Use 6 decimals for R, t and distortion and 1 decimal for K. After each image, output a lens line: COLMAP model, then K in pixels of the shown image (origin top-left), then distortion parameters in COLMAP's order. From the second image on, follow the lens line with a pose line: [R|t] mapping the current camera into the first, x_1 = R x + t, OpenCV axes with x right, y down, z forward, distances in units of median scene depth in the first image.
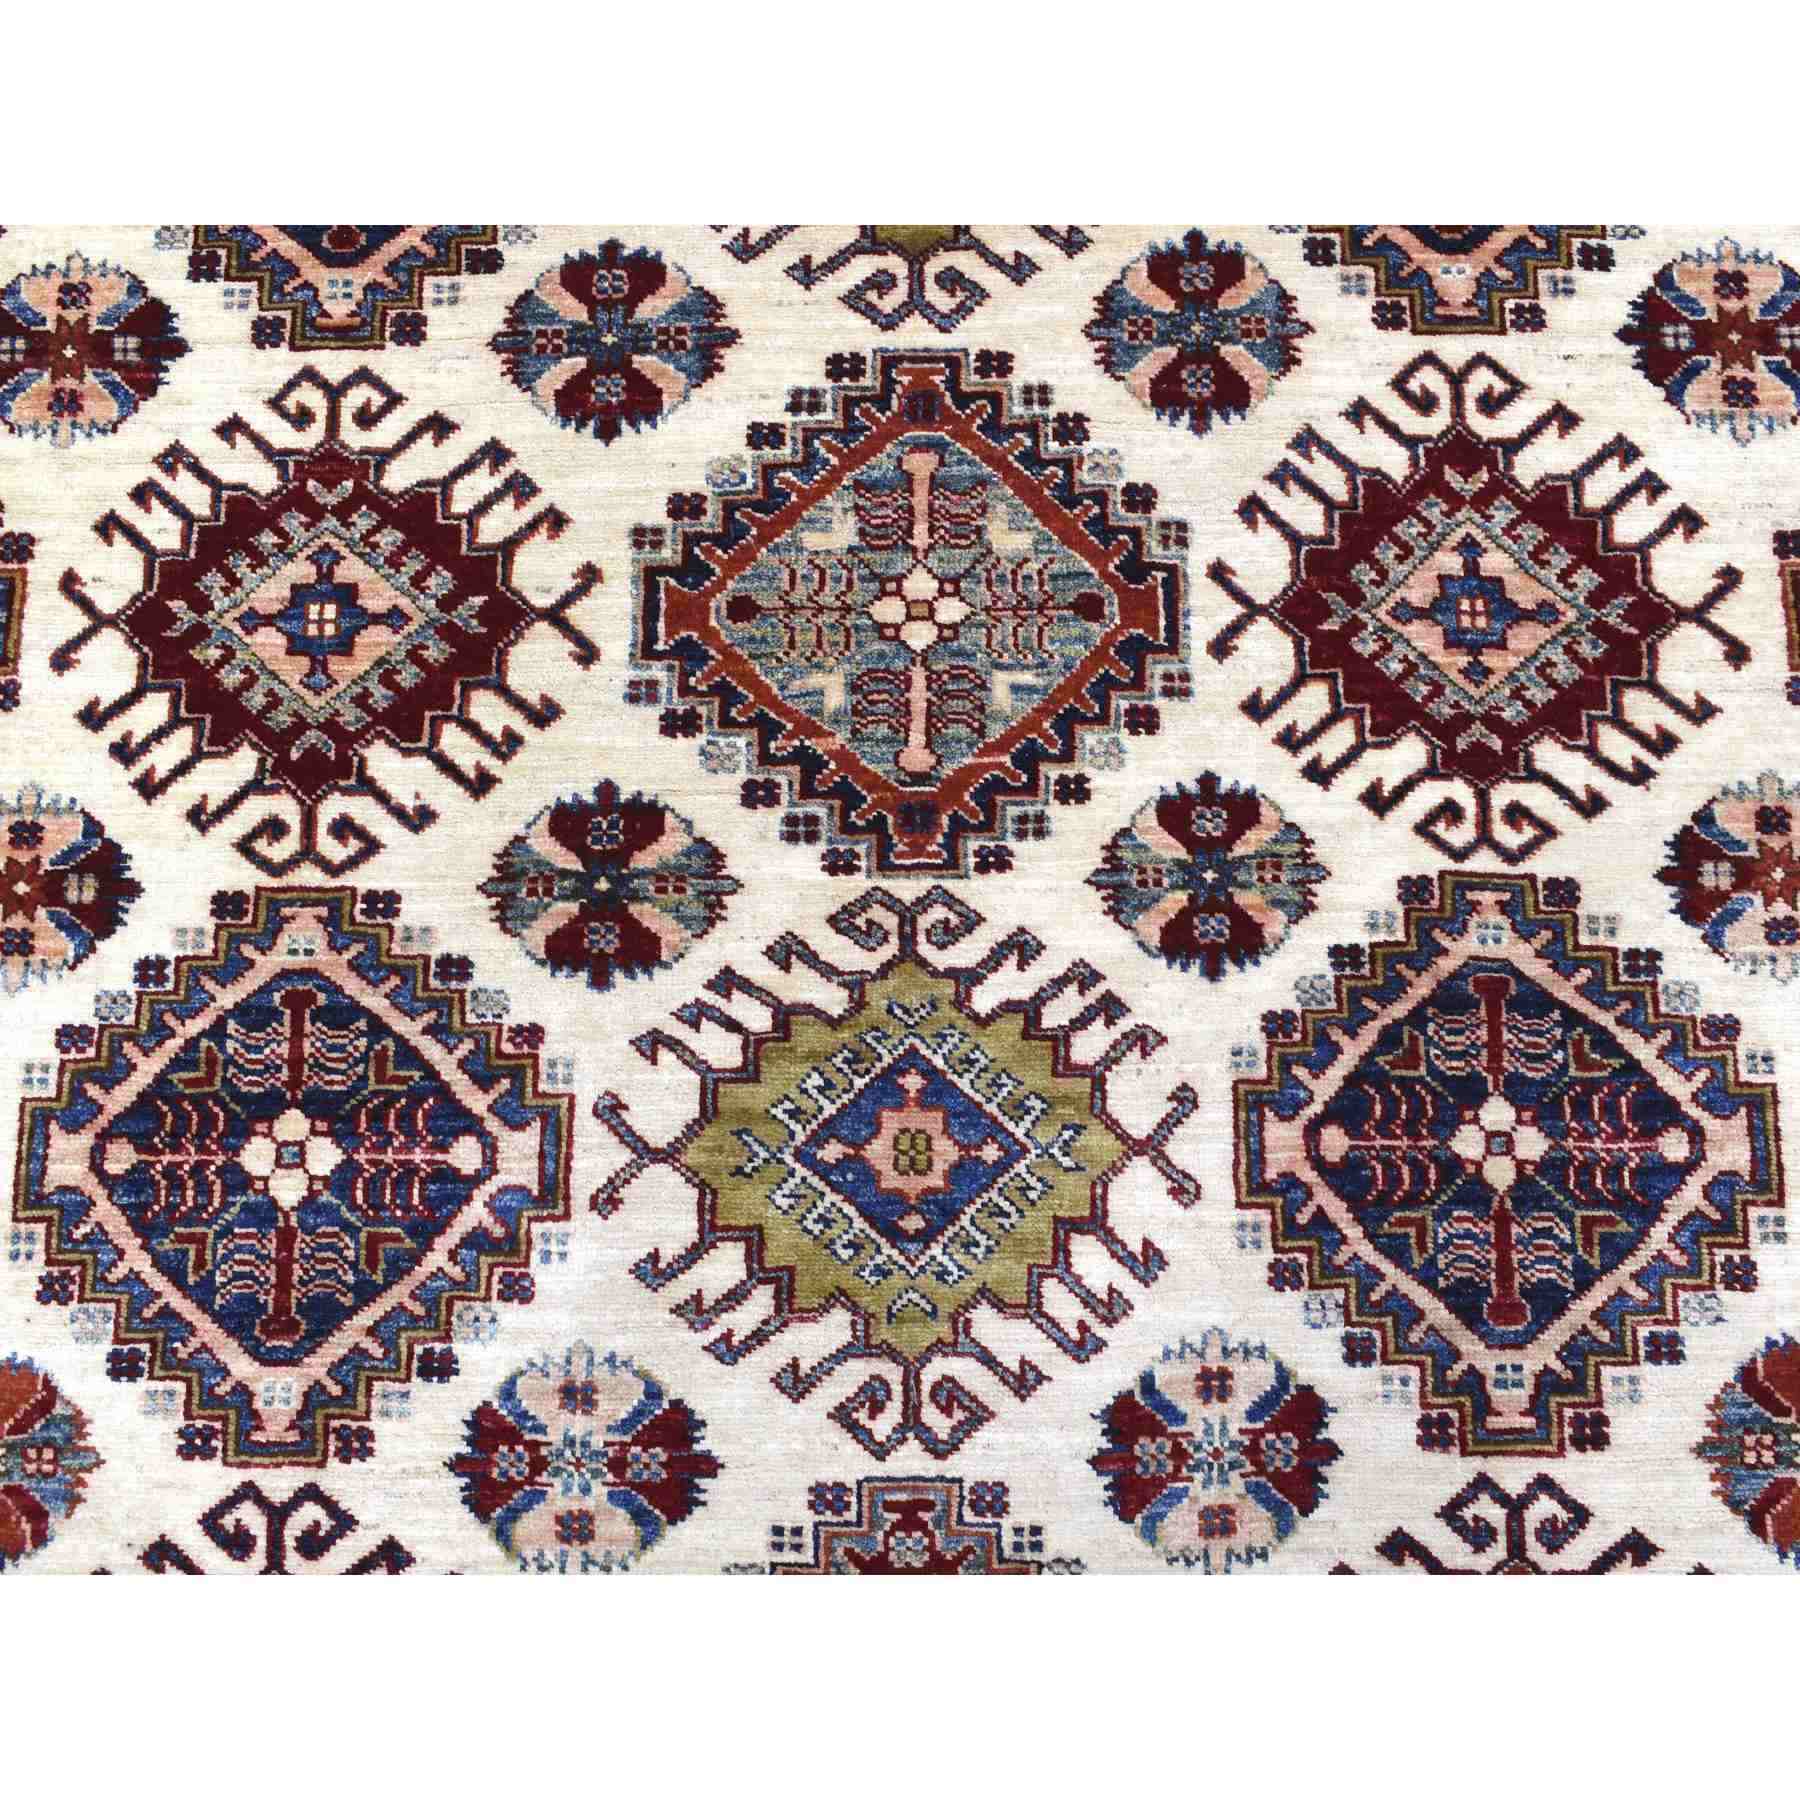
lens RADIAL K [[2417.0, 0, 1001.9], [0, 2417.0, 897.7], [0, 0, 1]] dist [-0.116692, 0.077866]
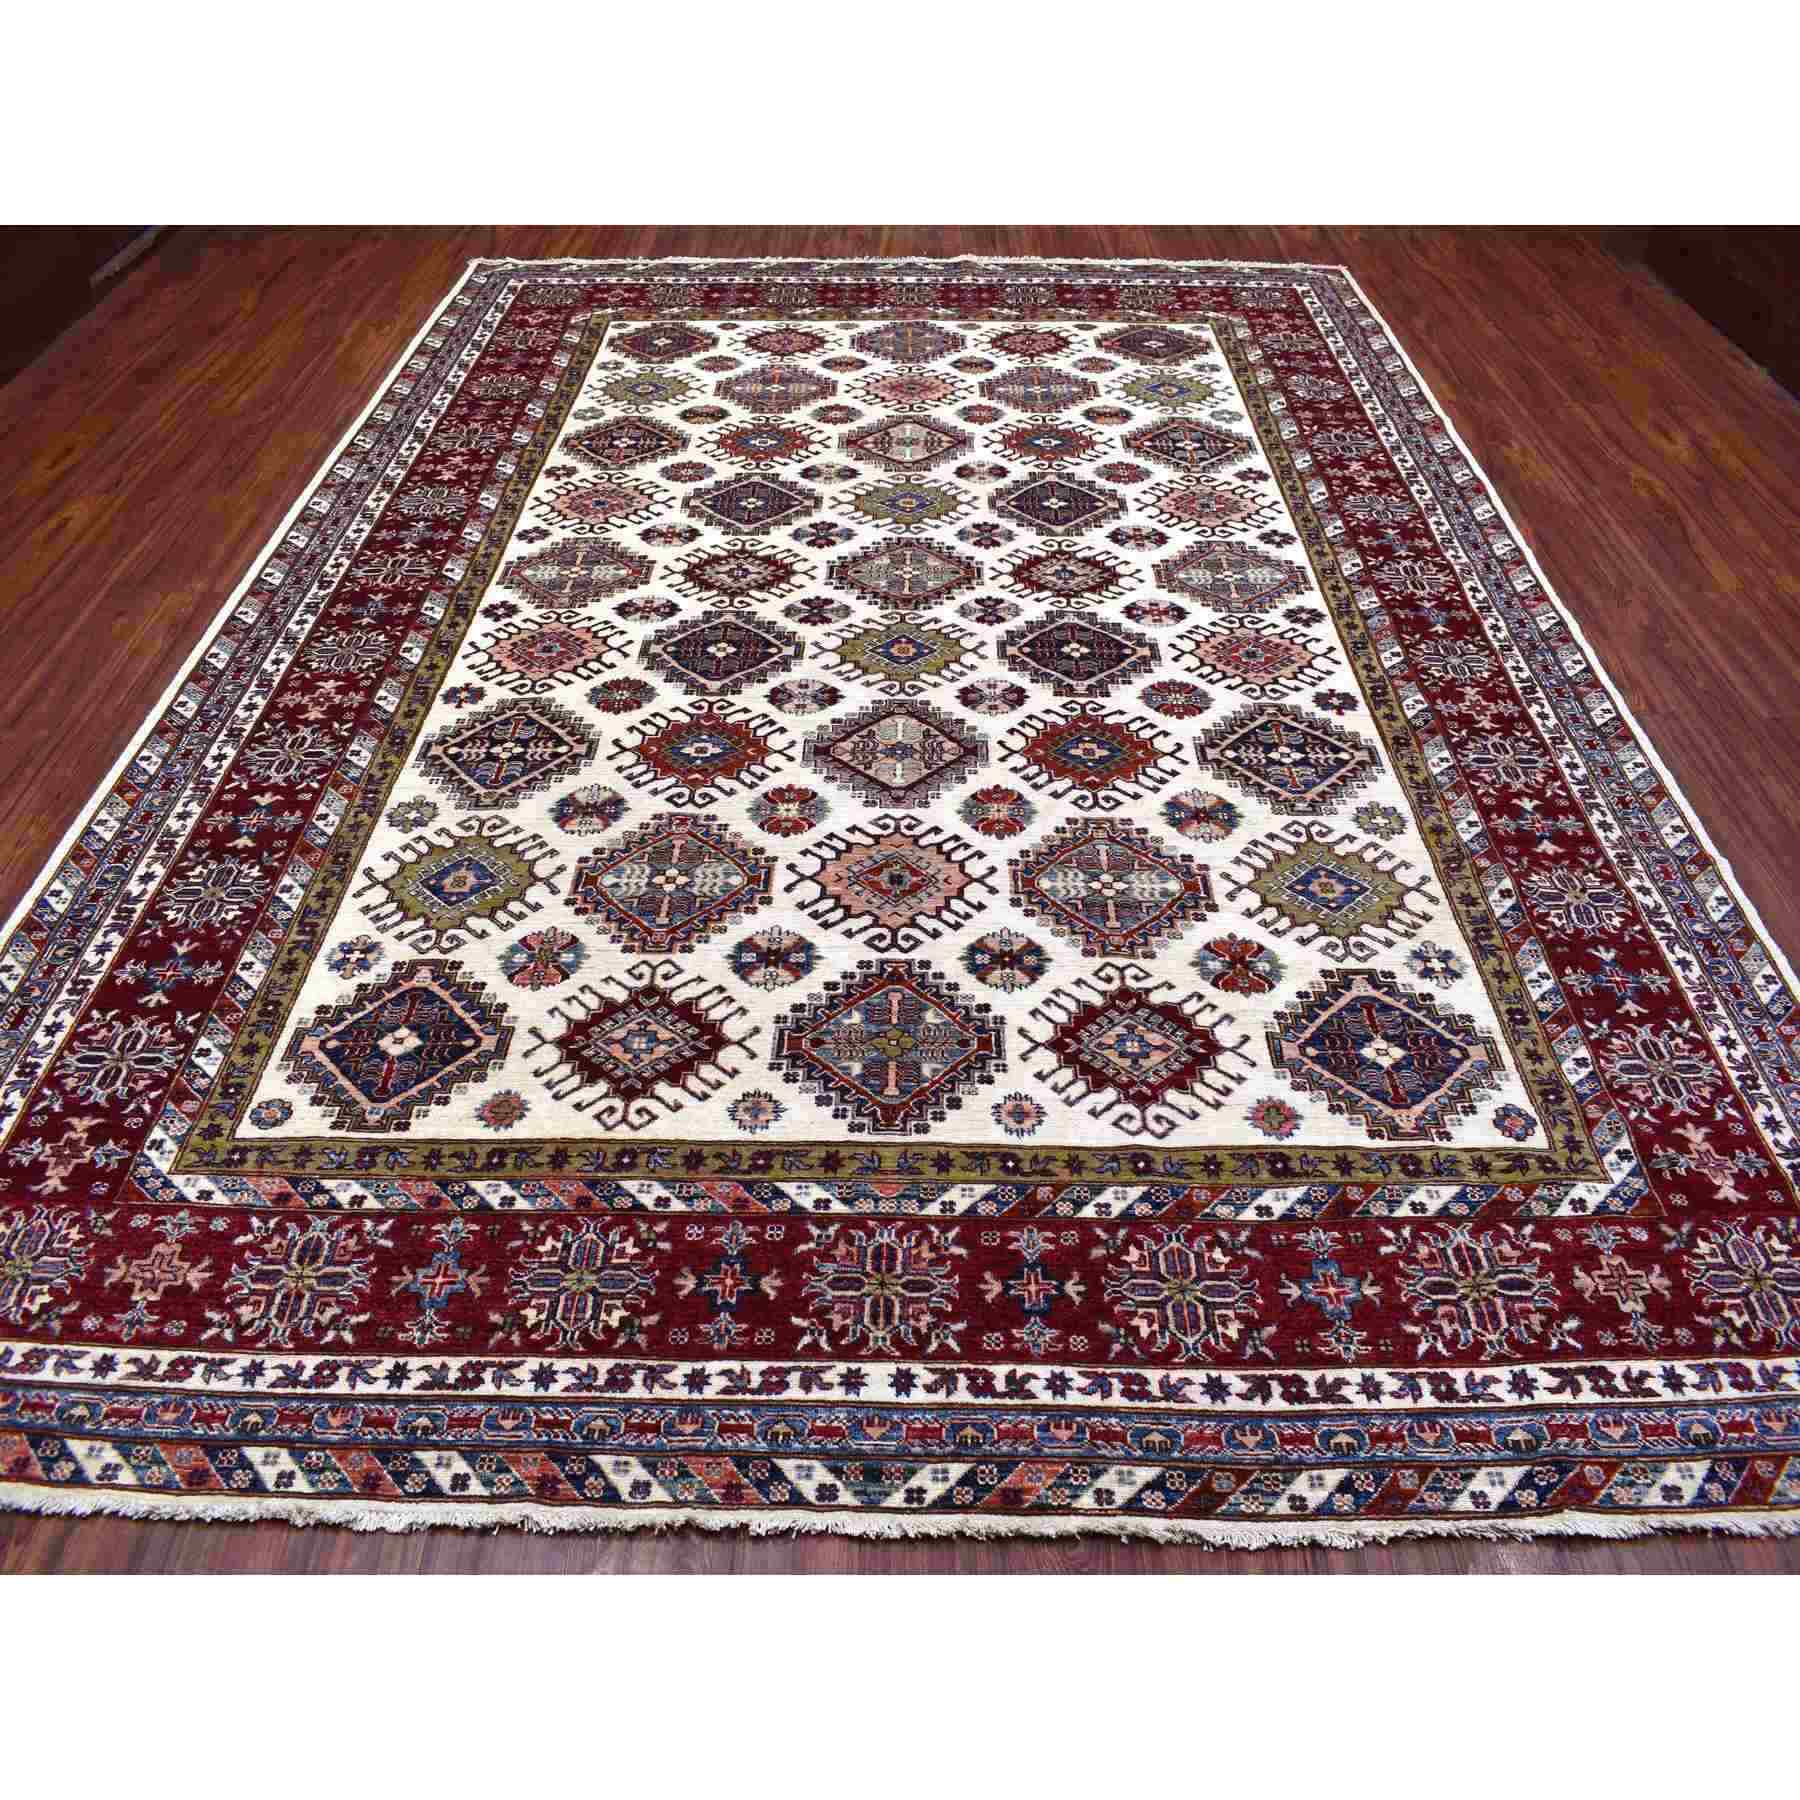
lens RADIAL K [[1181.3, 0, 900.0], [0, 1181.3, 900.0], [0, 0, 1]] dist [-0.064557, 0.001452]
pose [[0.999585, 0.010974, -0.026647, 0.006308], [-0.022834, 0.865695, -0.500050, 1.188763], [0.017580, 0.500451, 0.865586, -0.259458]]
